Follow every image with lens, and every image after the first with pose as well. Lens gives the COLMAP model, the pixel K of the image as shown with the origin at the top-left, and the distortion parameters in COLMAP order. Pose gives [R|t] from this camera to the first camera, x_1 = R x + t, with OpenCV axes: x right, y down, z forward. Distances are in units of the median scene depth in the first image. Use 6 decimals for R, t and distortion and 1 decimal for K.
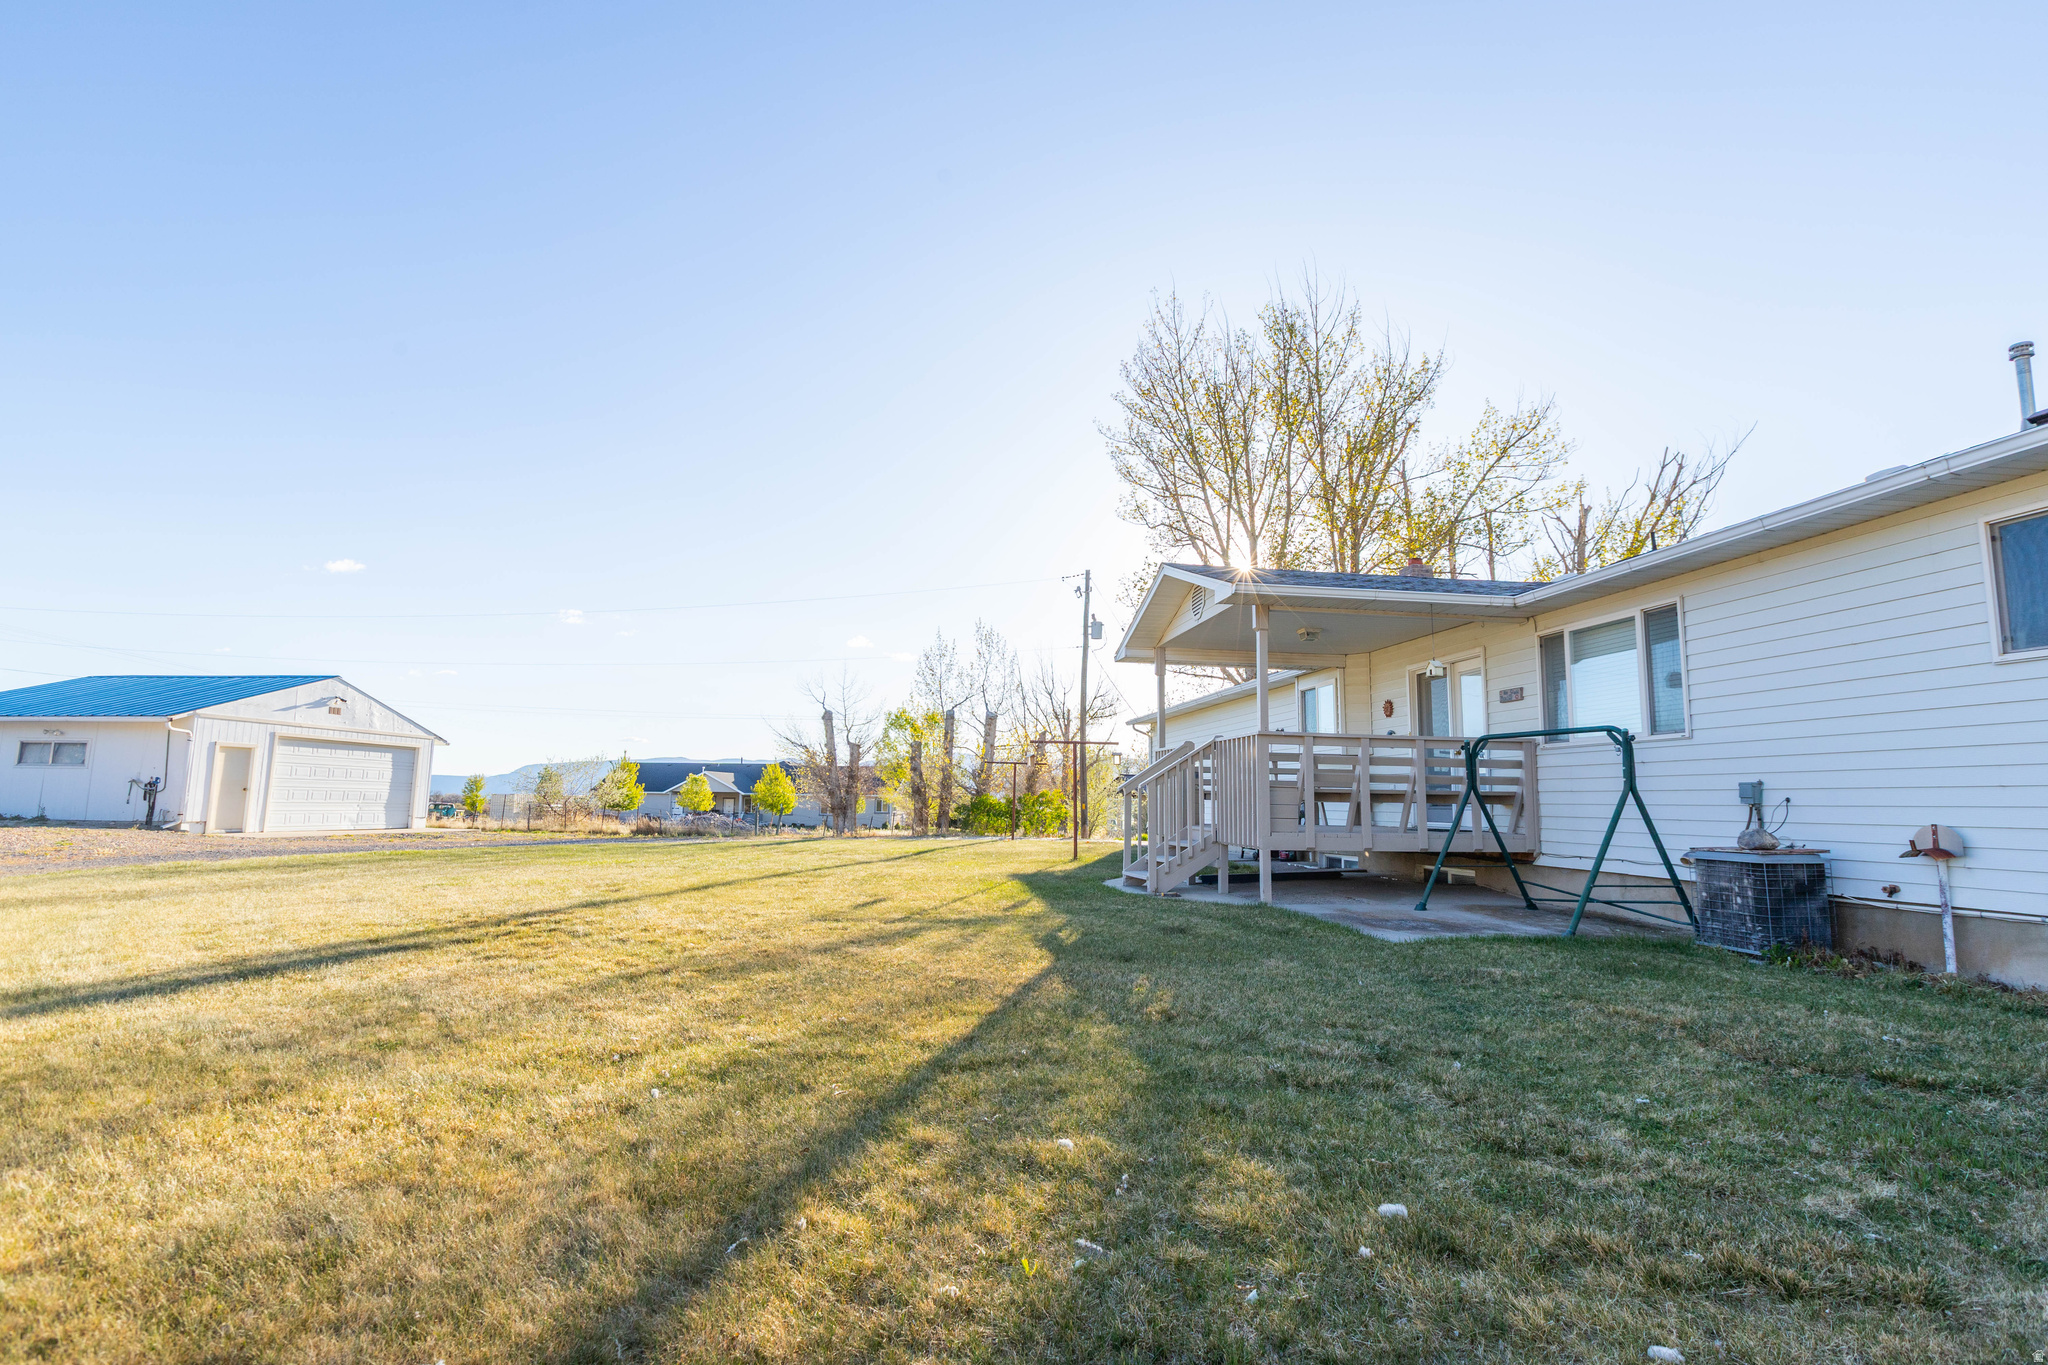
lens RADIAL K [[925.0, 0, 1030.1], [0, 925.0, 687.4], [0, 0, 1]] dist [0.001593, -0.000997]
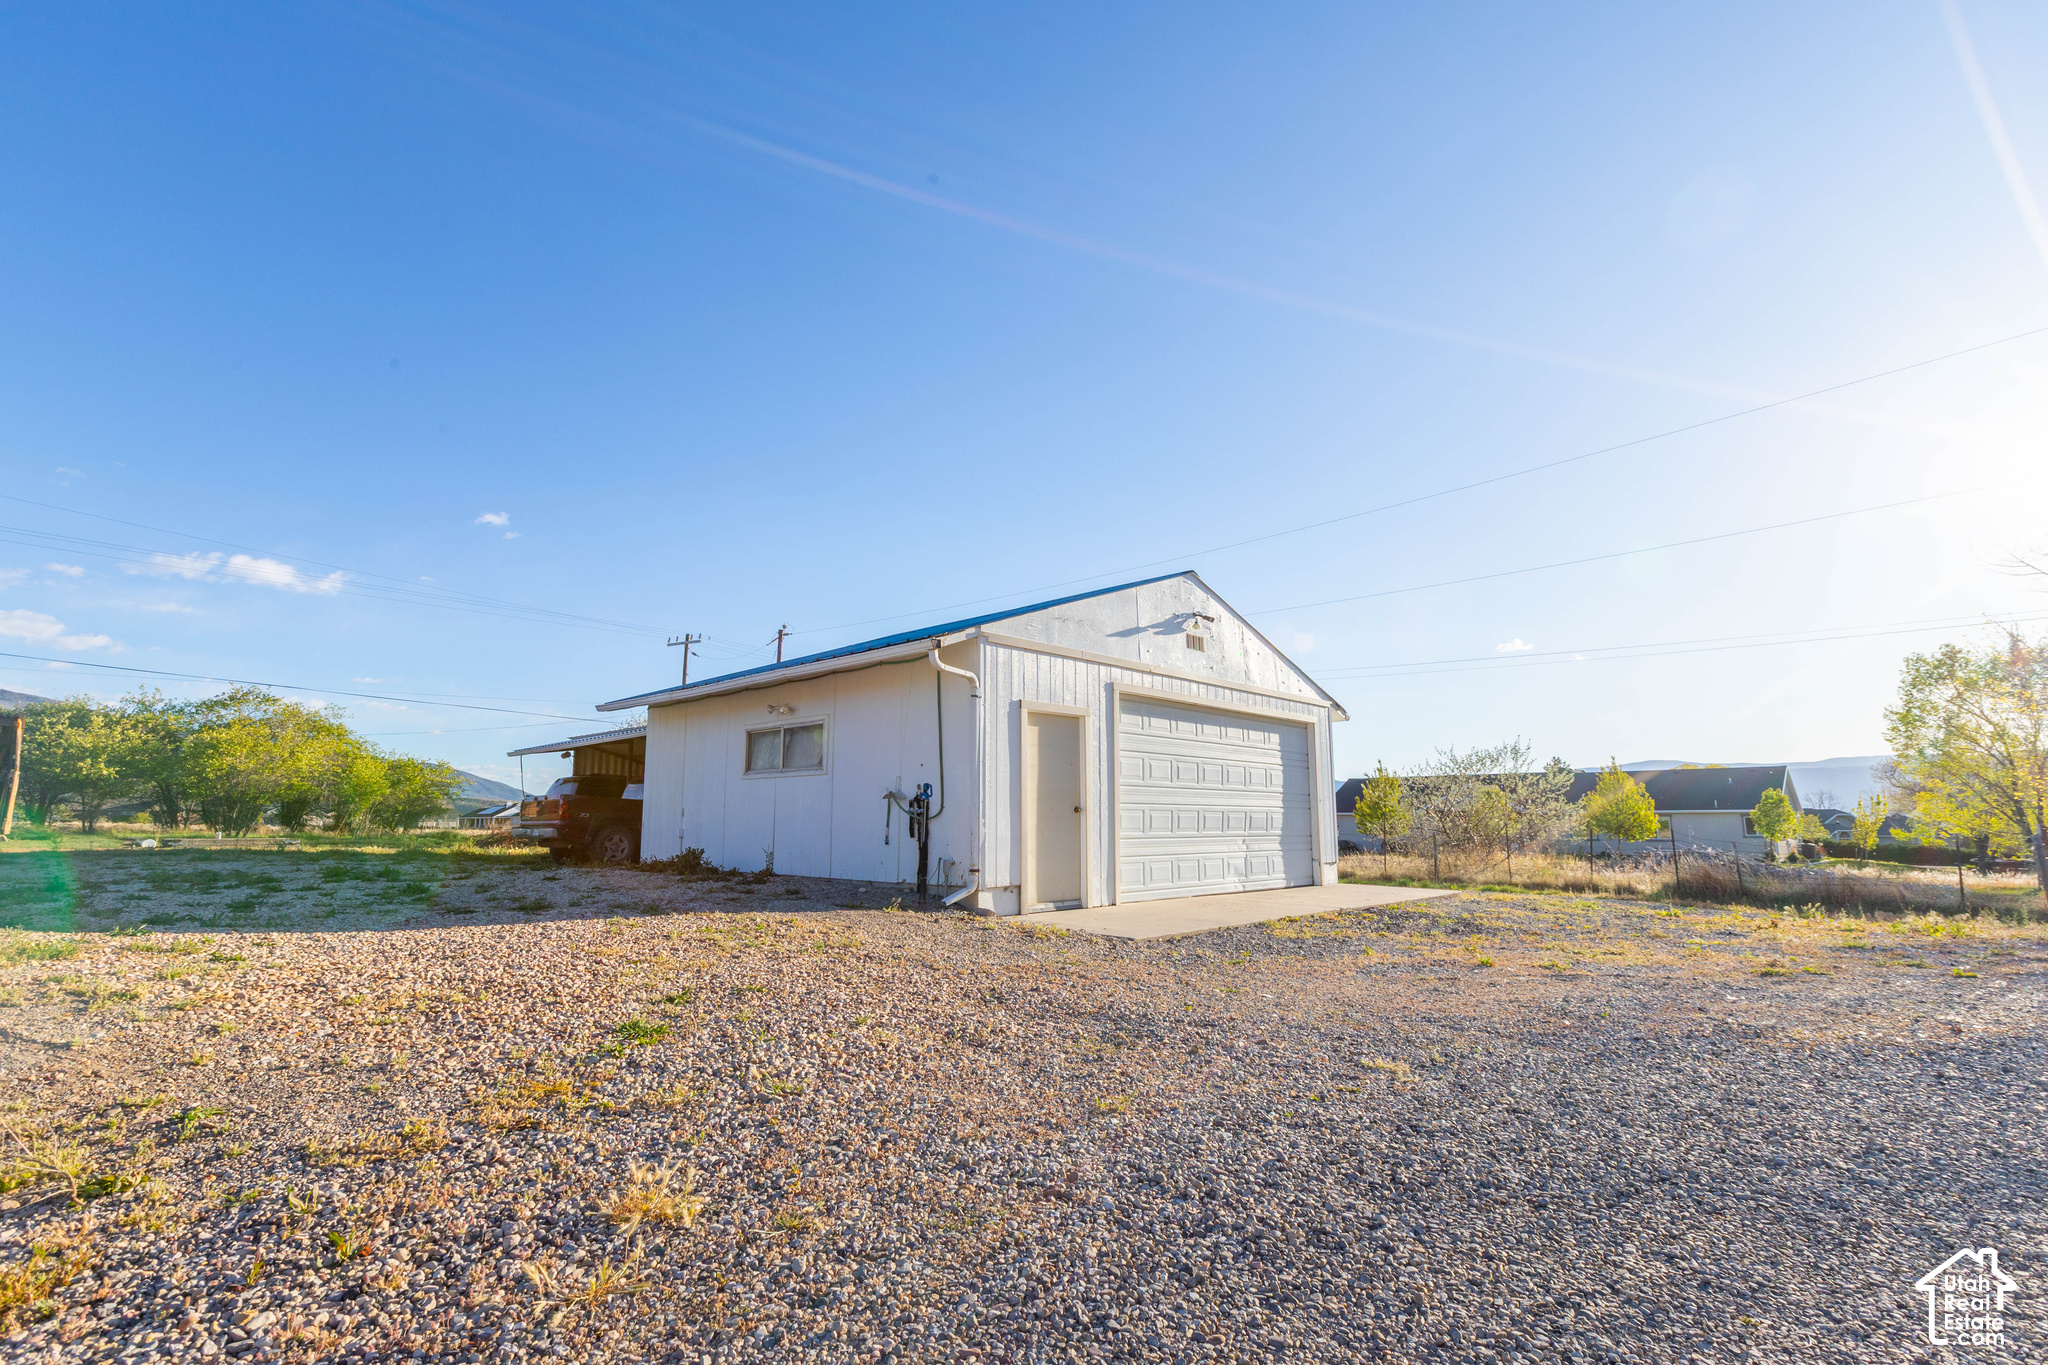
lens RADIAL K [[925.0, 0, 1032.2], [0, 925.0, 684.5], [0, 0, 1]] dist [0.001593, -0.000997]
pose [[0.781450, -0.107089, -0.614709, -0.575245], [0.091084, 0.994187, -0.057407, 0.072656], [0.617284, -0.011129, 0.786662, 0.626736]]
